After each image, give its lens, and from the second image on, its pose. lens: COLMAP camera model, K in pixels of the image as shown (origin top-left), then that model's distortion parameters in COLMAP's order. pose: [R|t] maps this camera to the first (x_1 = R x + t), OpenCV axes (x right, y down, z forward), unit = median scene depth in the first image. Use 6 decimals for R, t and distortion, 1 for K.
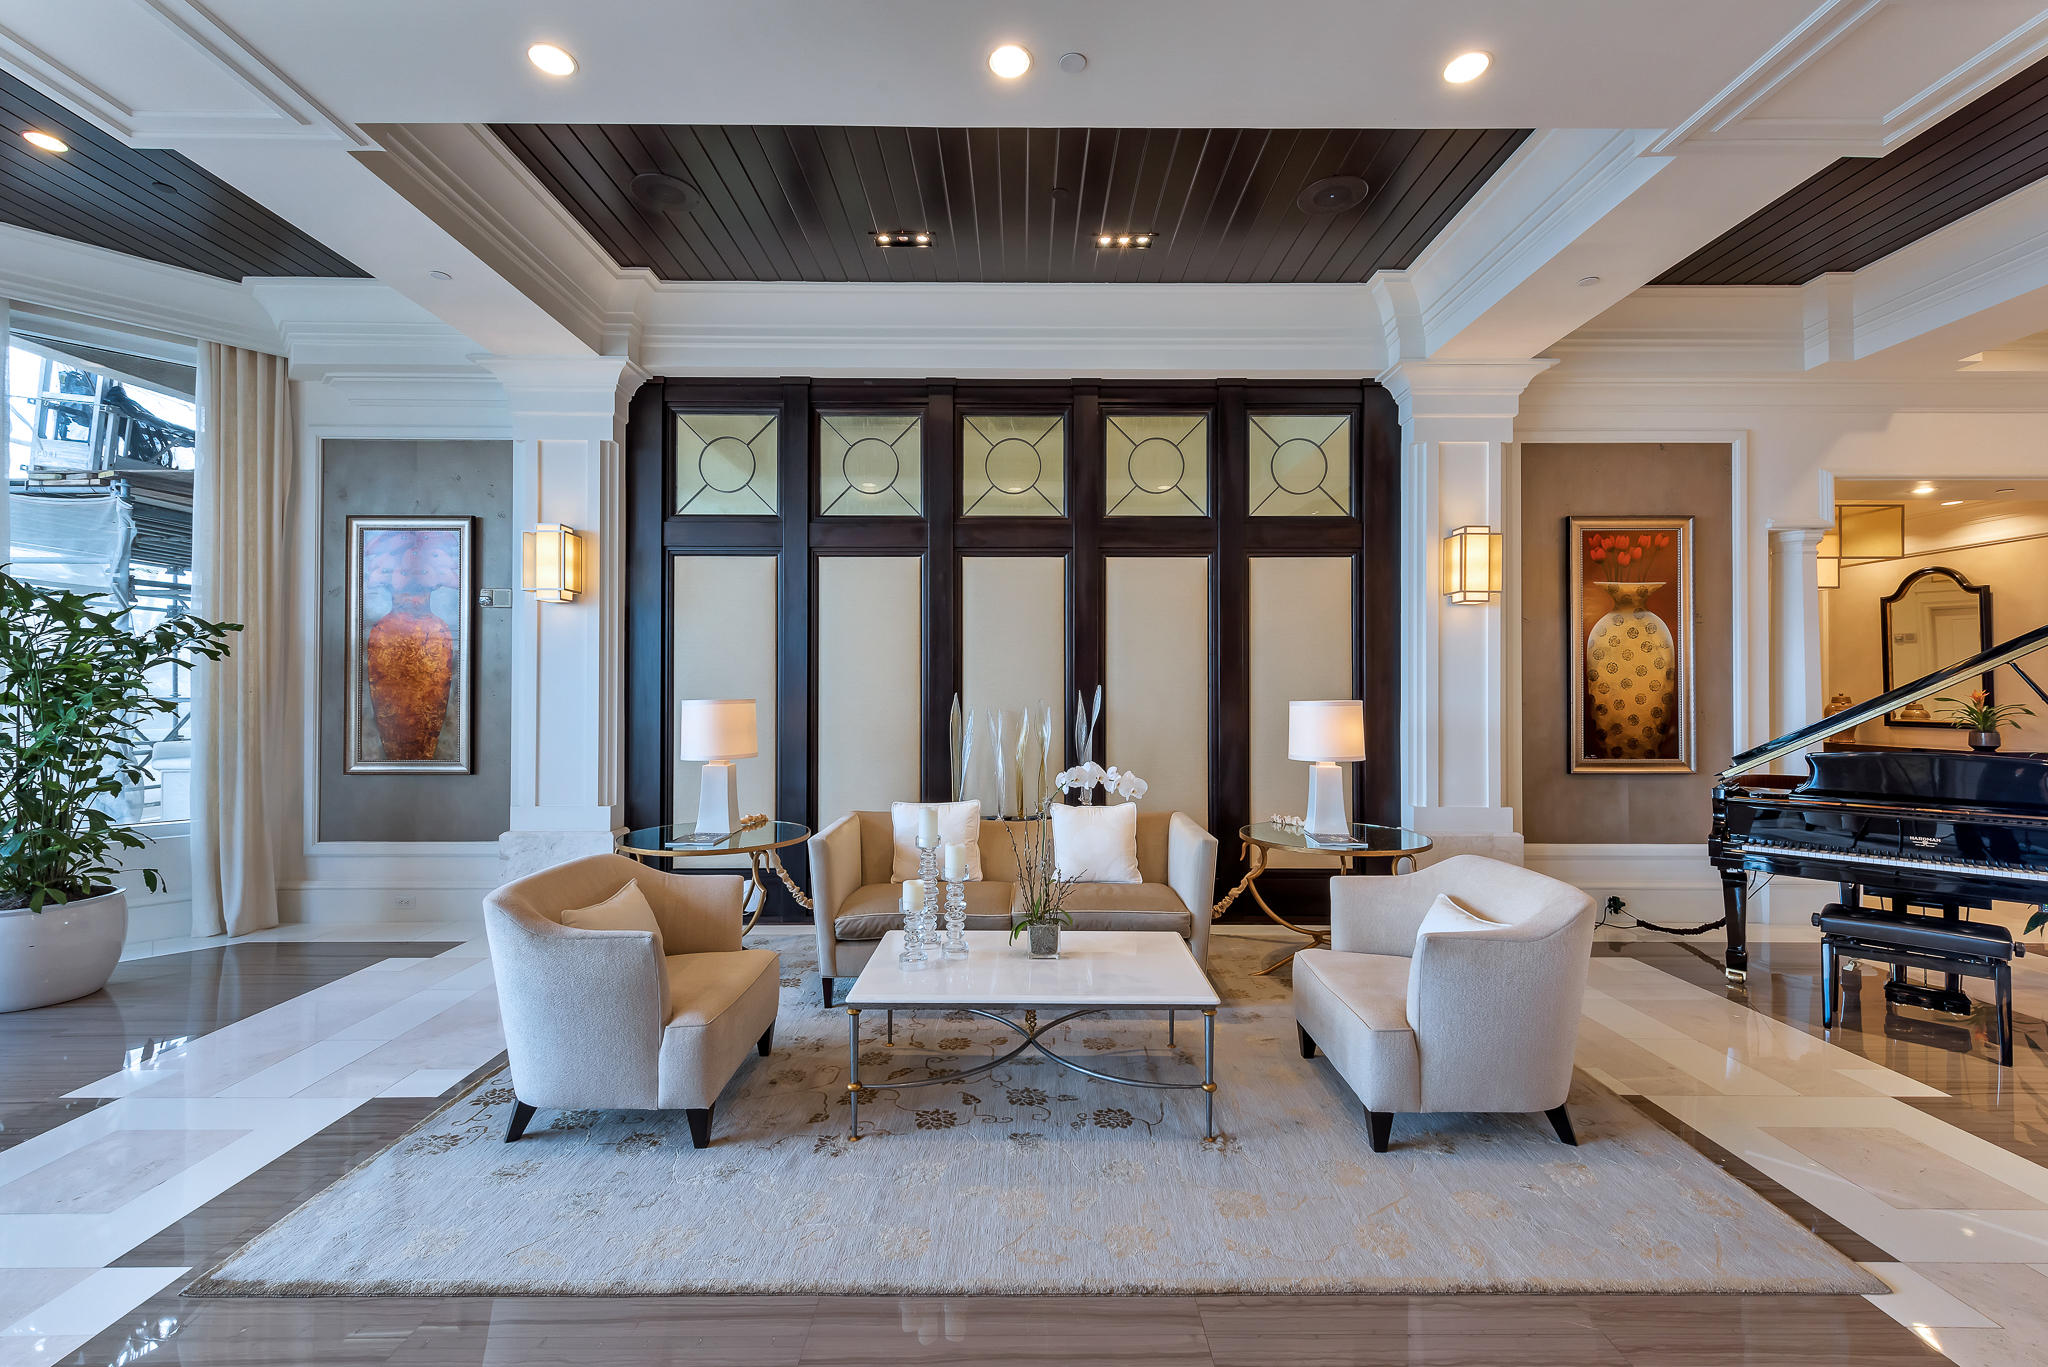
lens RADIAL K [[813.9, 0, 1012.4], [0, 813.9, 690.3], [0, 0, 1]] dist [0.001321, 0.000178]
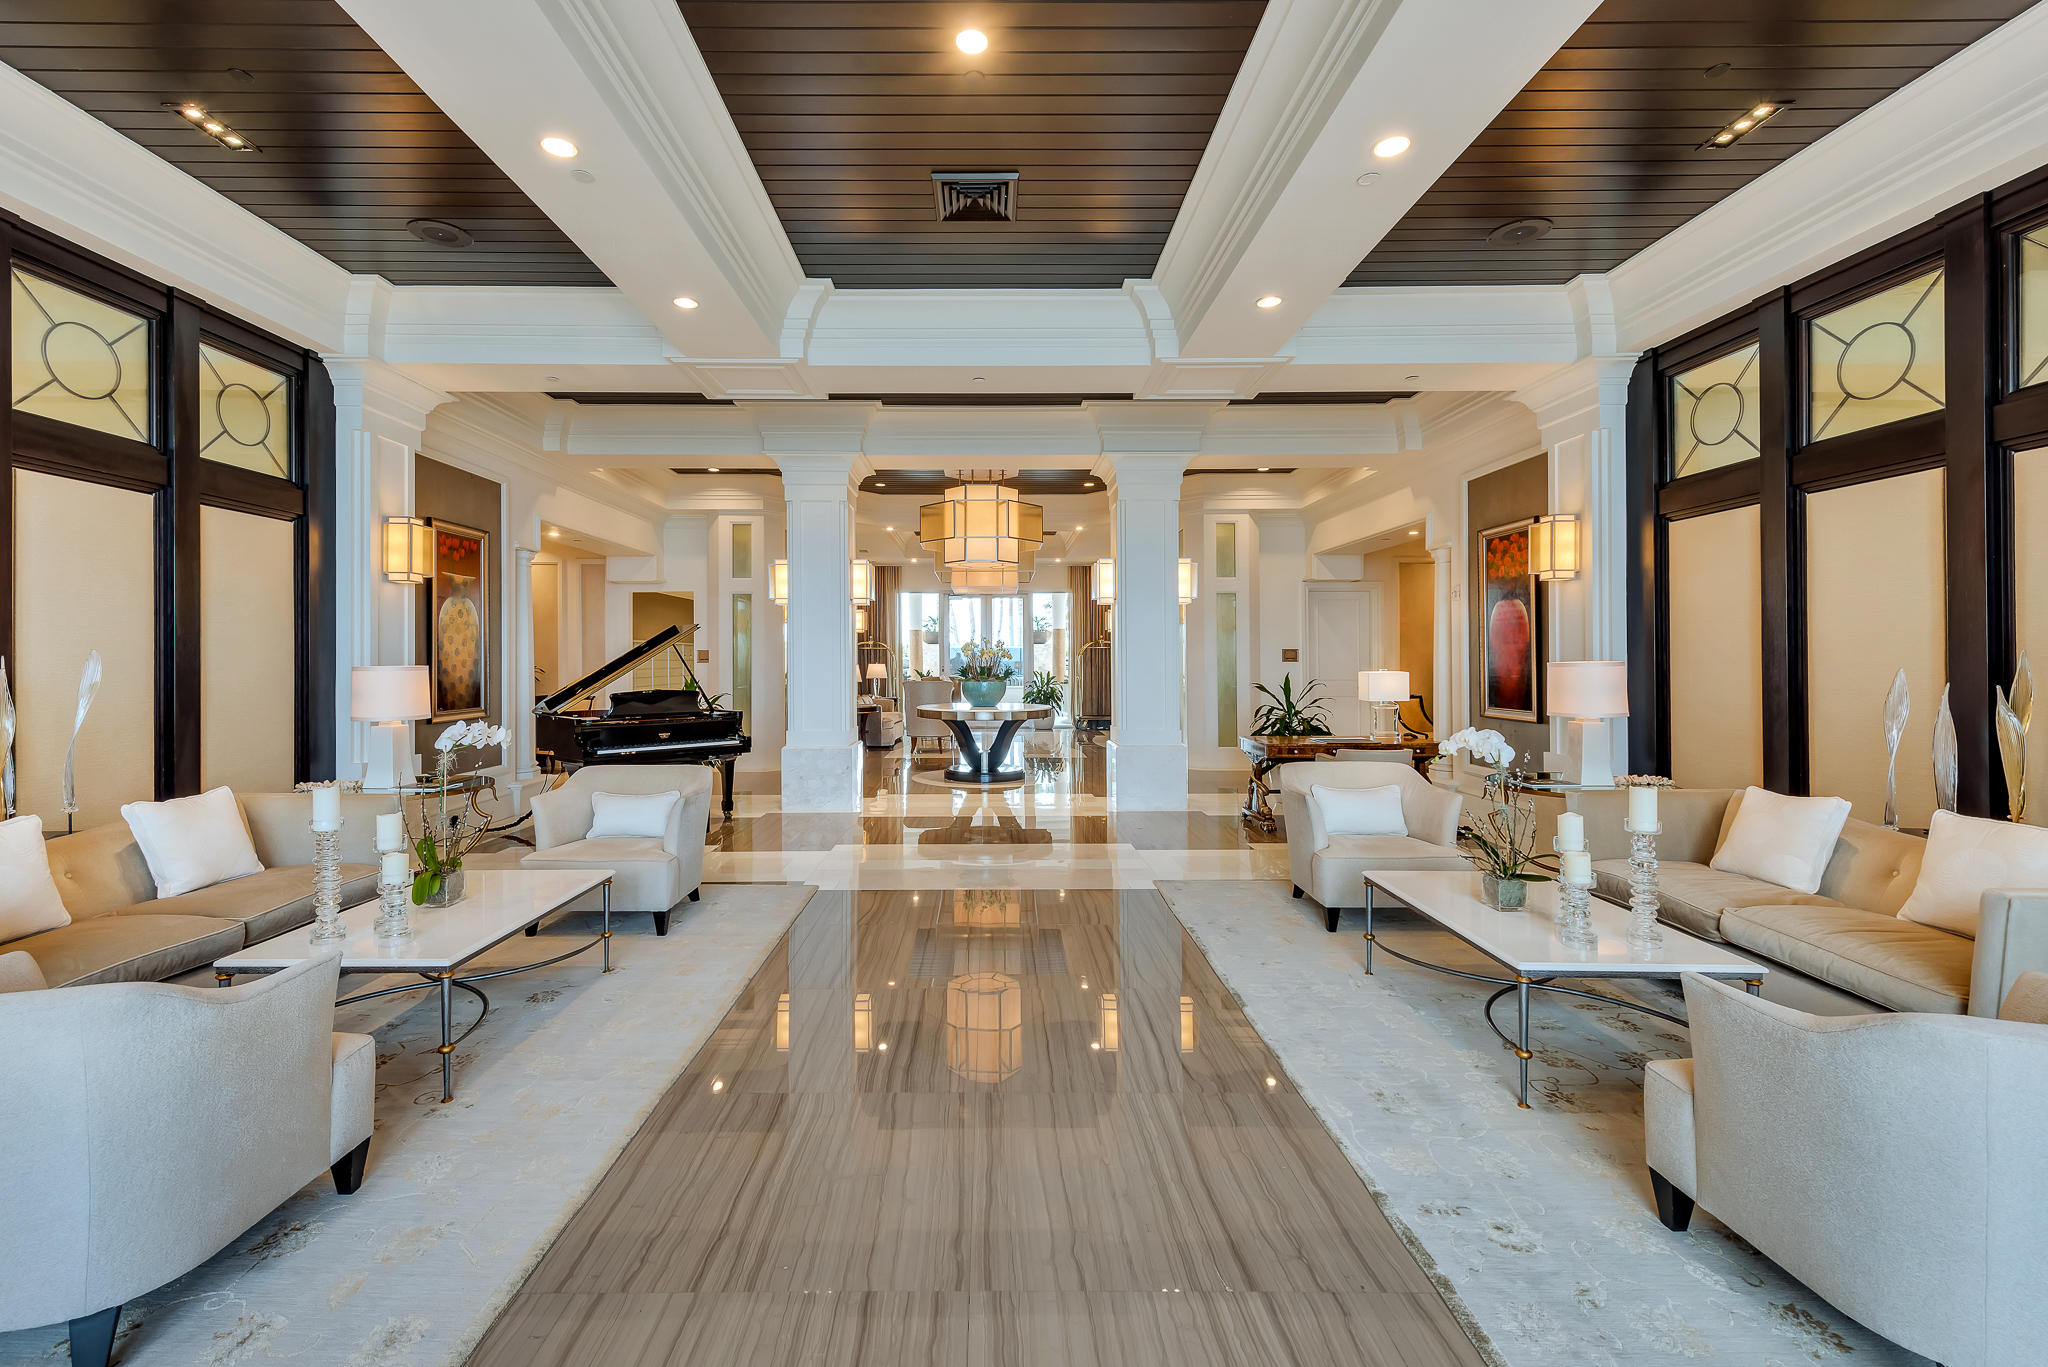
lens RADIAL K [[813.9, 0, 1012.4], [0, 813.9, 690.3], [0, 0, 1]] dist [0.001321, 0.000178]
pose [[-0.024549, -0.038226, 0.998968, -0.610692], [-0.004369, 0.999263, 0.038130, -0.000920], [-0.999689, -0.003429, -0.024698, 0.150125]]
